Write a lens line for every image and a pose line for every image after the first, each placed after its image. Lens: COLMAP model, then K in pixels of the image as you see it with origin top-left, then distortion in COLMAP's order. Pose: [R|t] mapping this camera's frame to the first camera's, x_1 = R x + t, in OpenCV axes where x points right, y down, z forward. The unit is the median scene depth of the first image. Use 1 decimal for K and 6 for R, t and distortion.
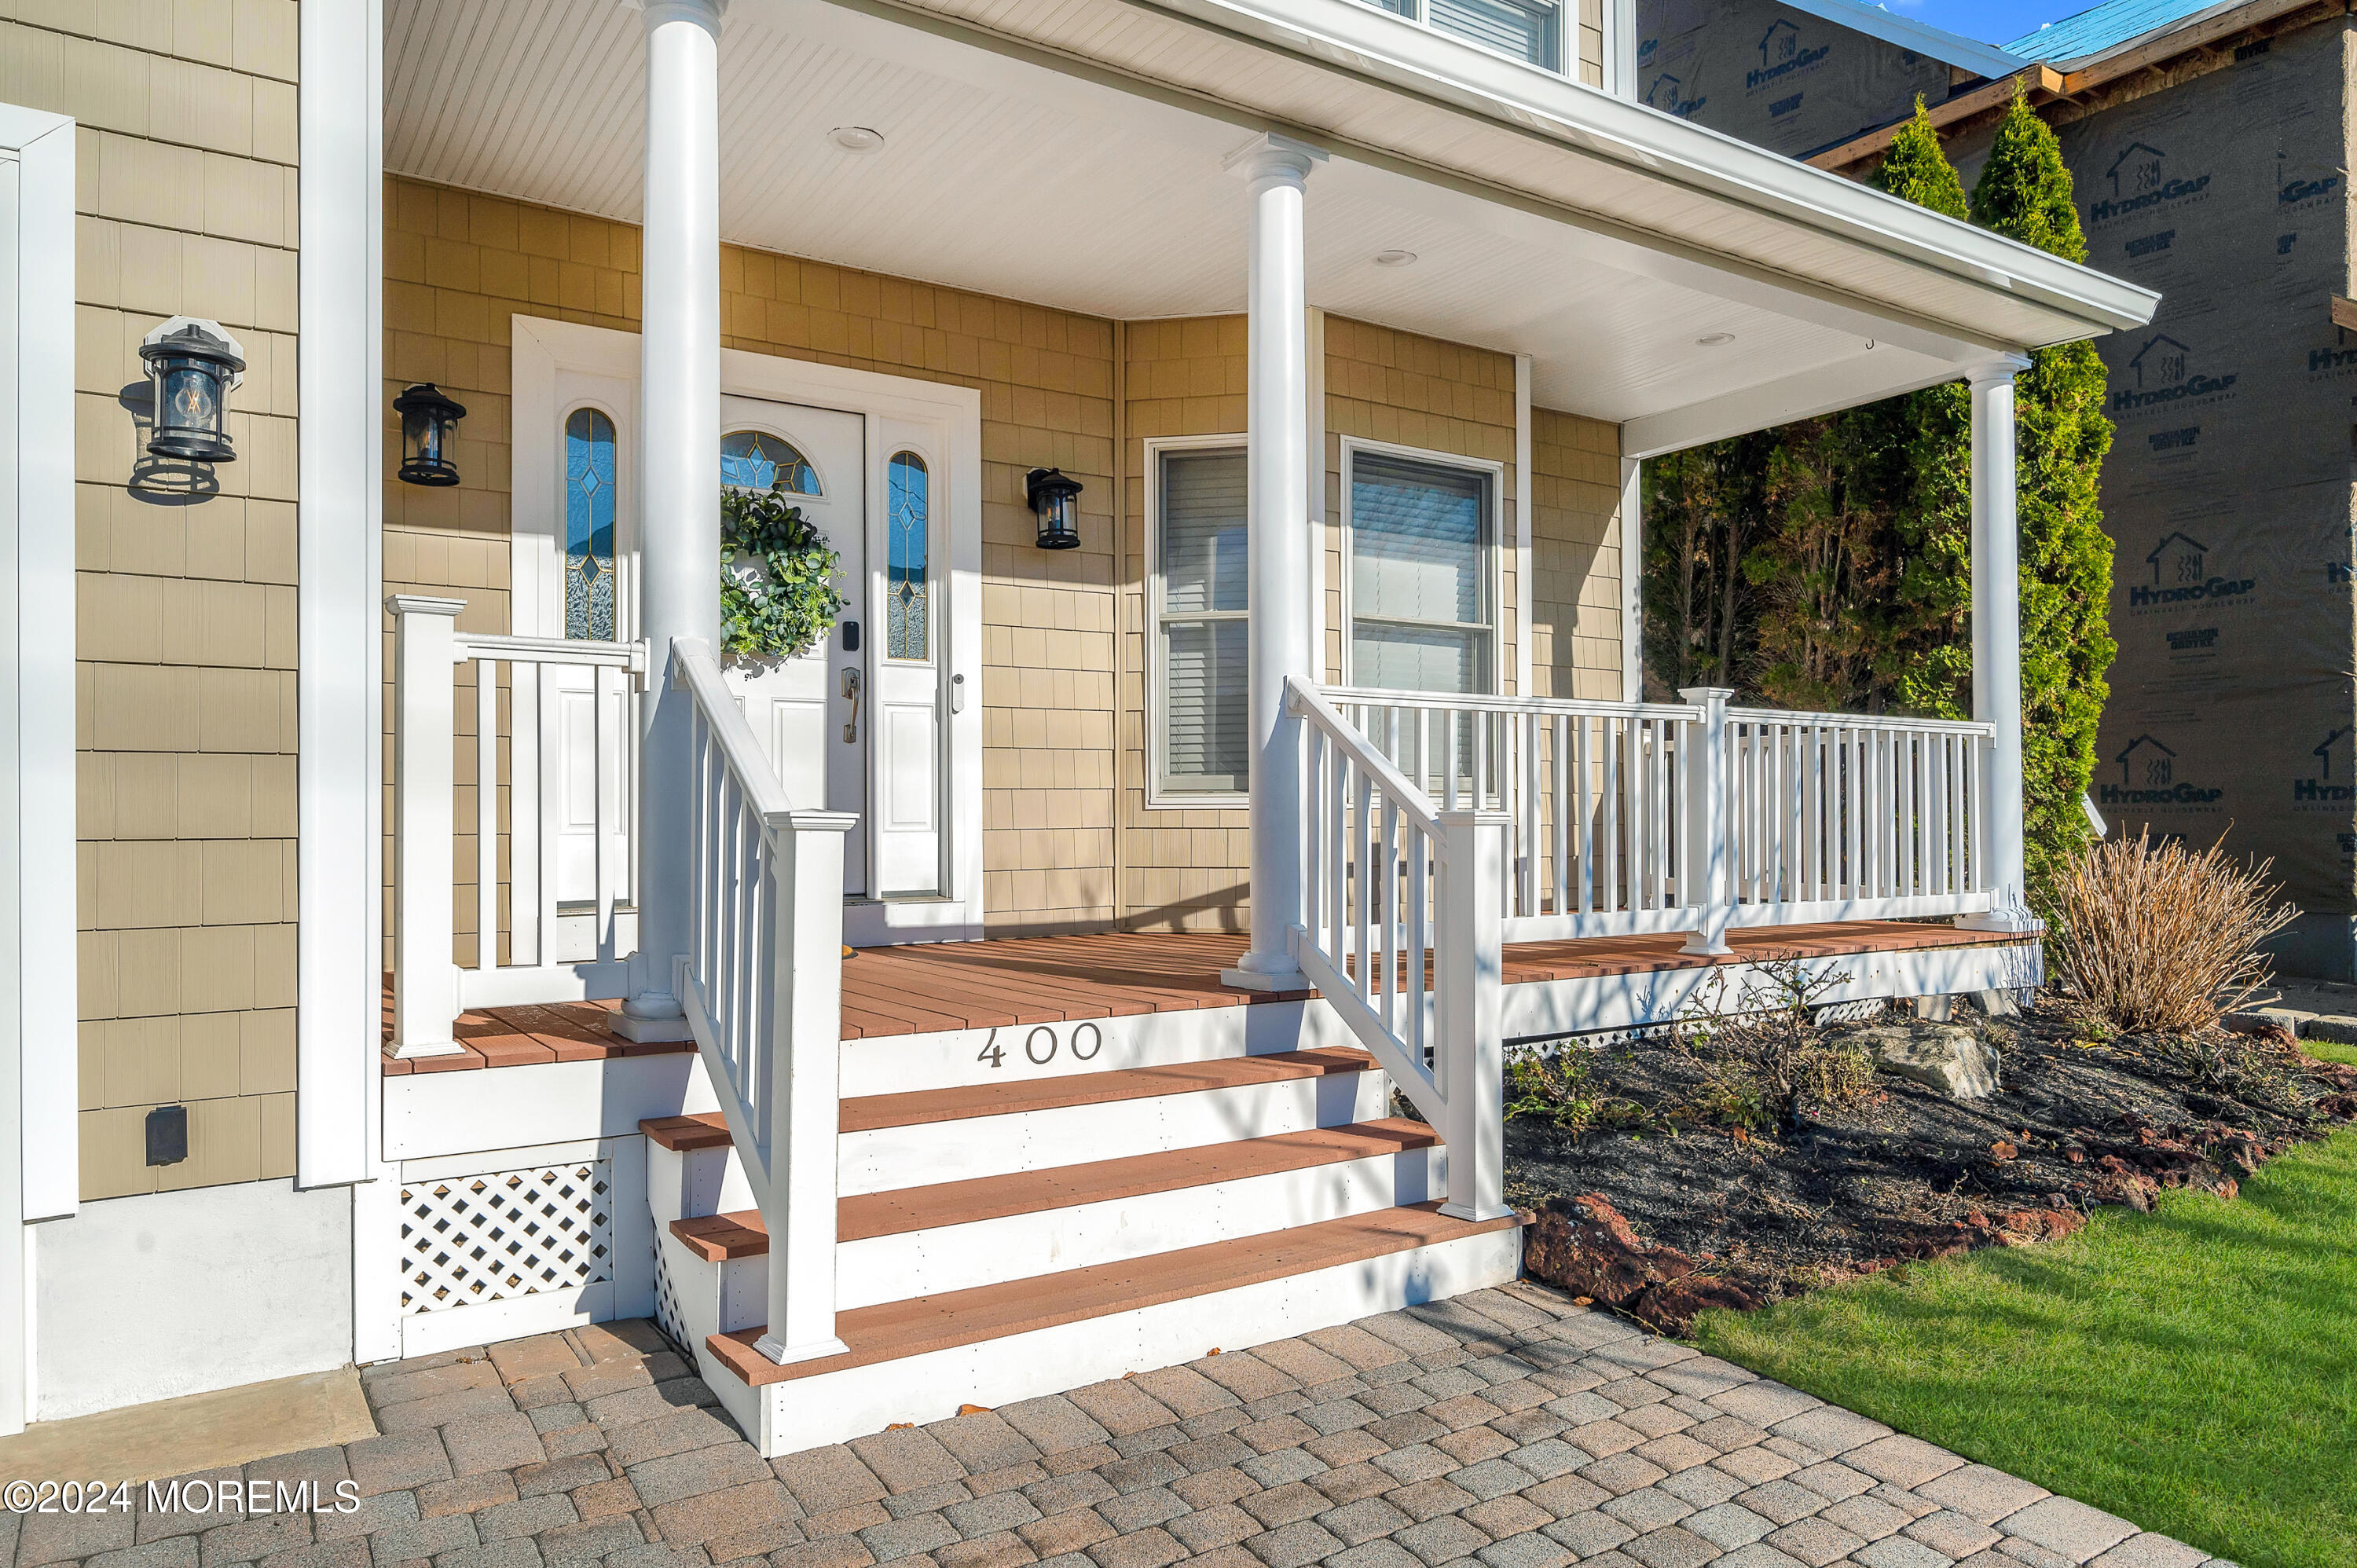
lens RADIAL K [[1584.2, 0, 1178.5], [0, 1584.2, 784.0], [0, 0, 1]] dist [0.001991, -0.002704]
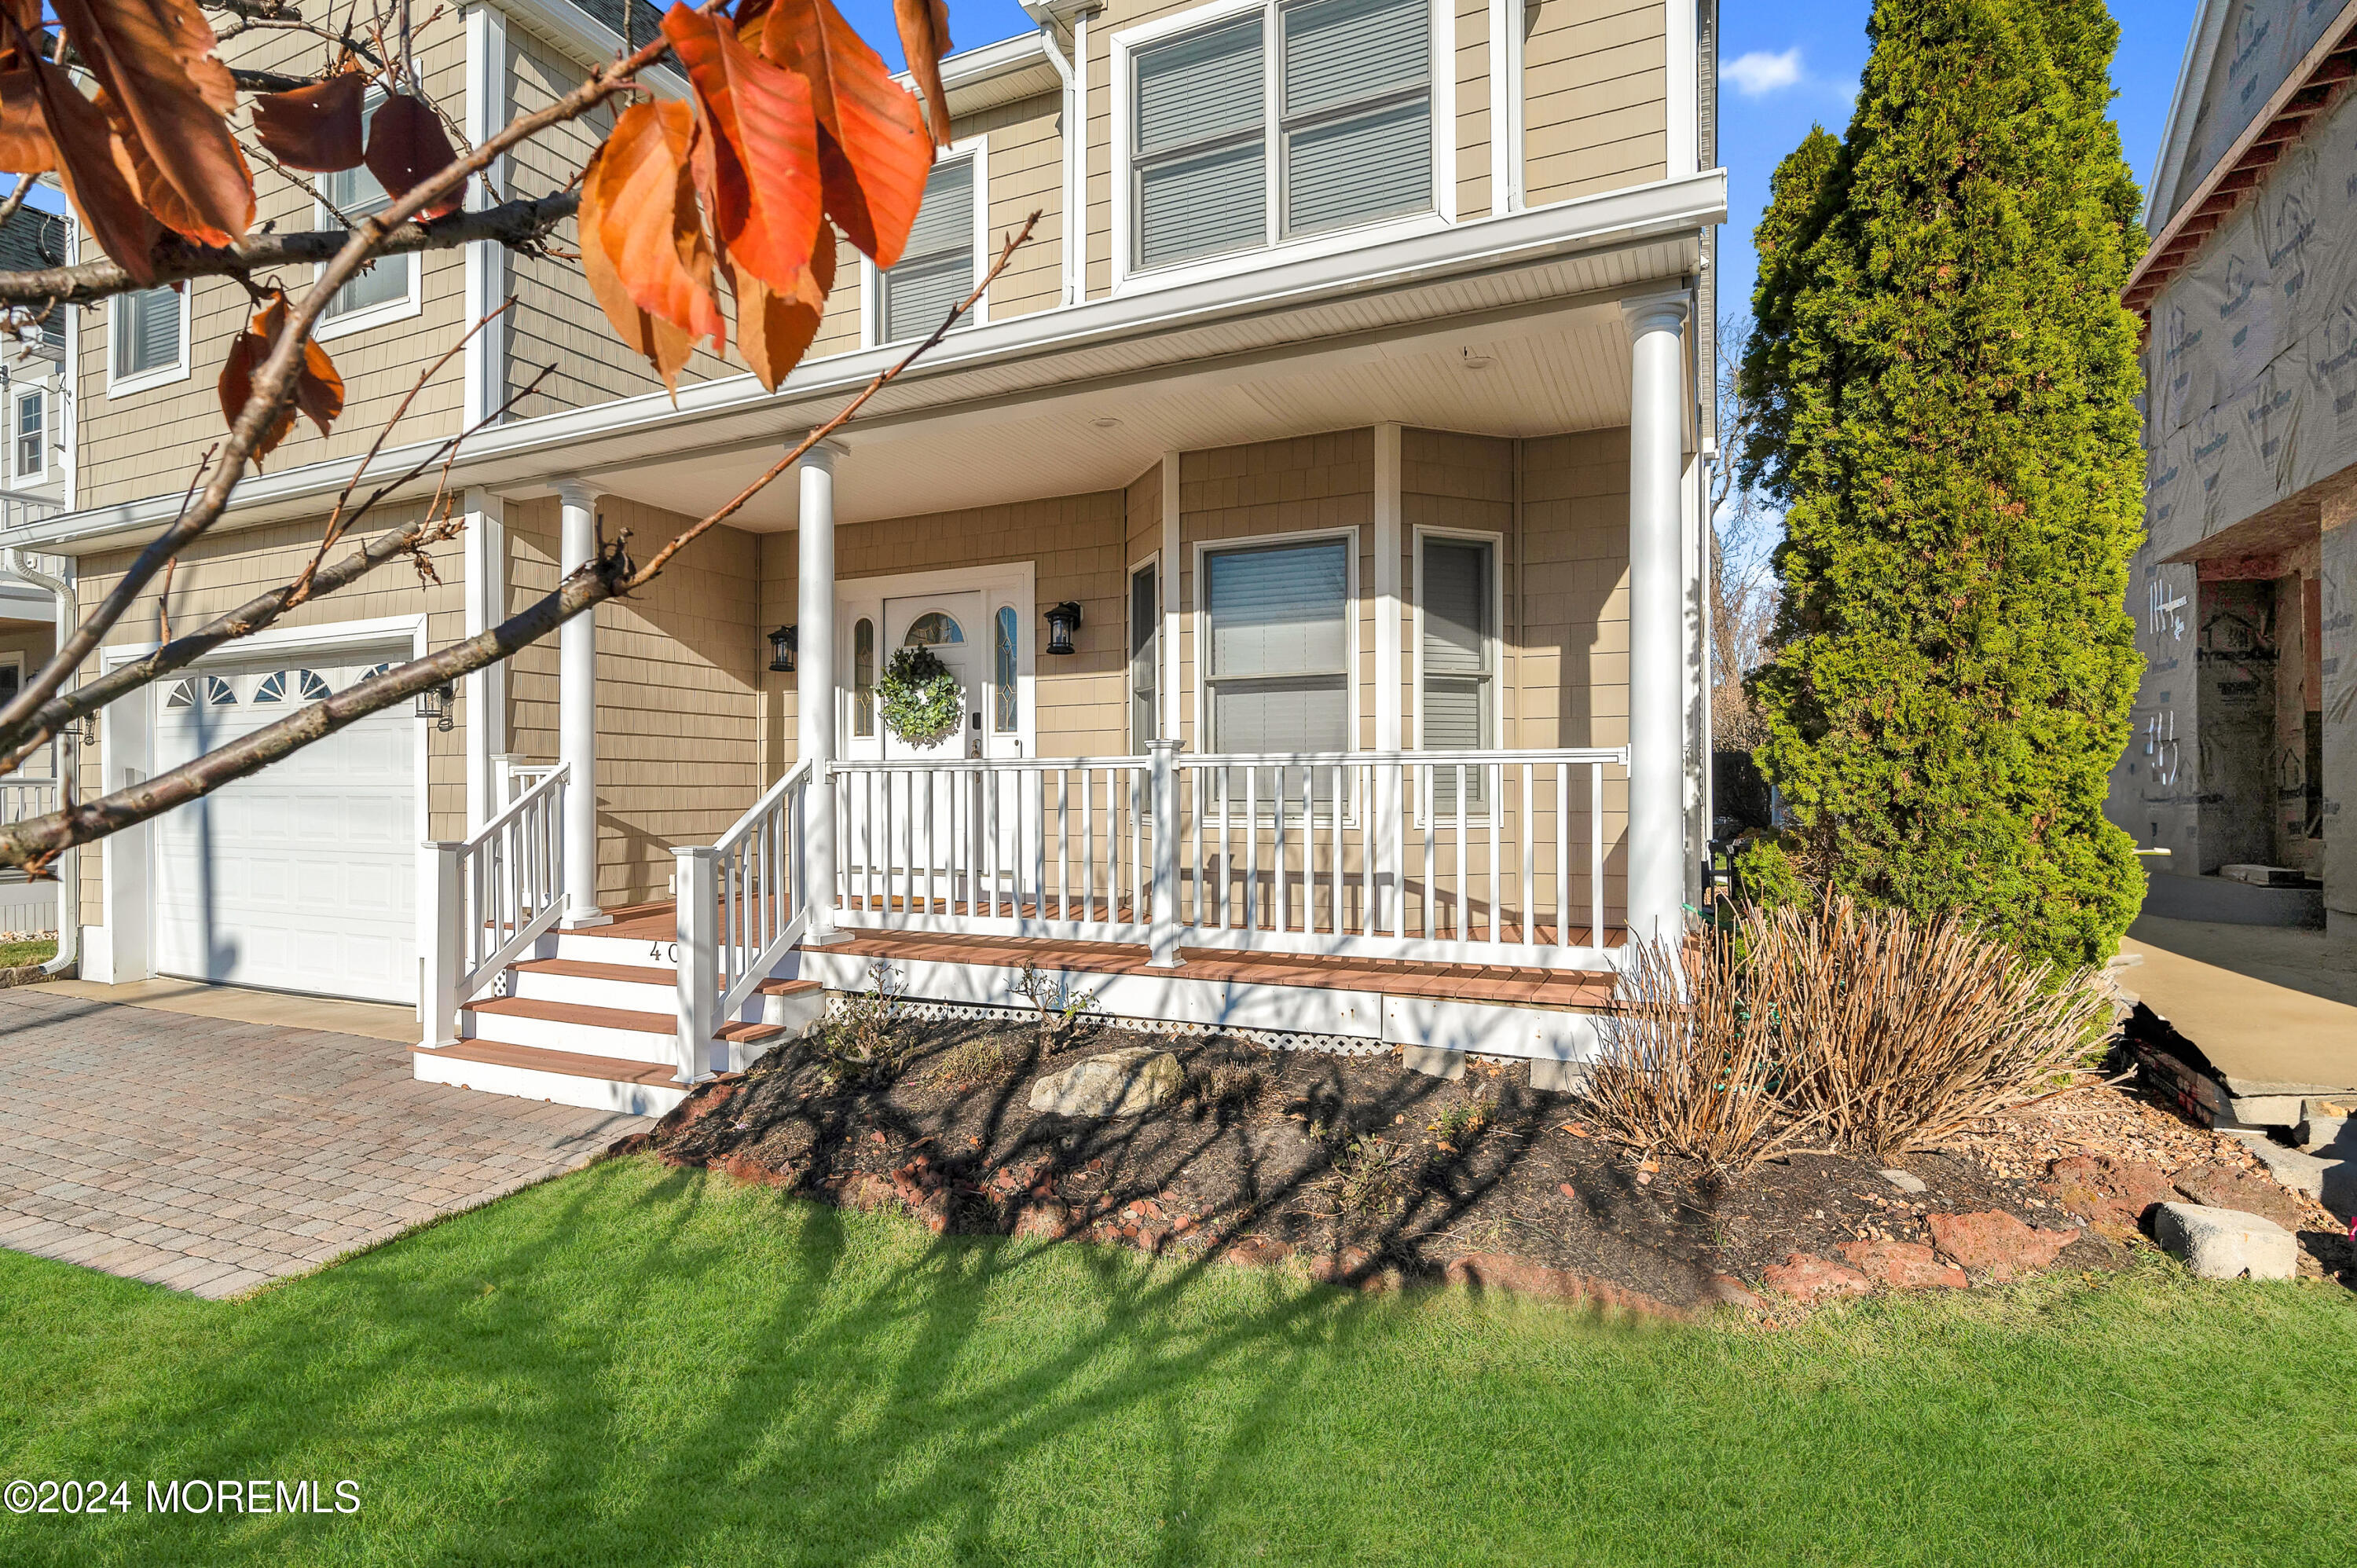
lens RADIAL K [[1189.1, 0, 1178.5], [0, 1189.1, 784.0], [0, 0, 1]] dist [-0.002302, -0.000081]
pose [[0.501075, 0.004501, -0.865392, 1.085771], [0.030956, 0.999253, 0.023122, -0.048008], [0.864850, -0.038375, 0.500562, 0.554264]]
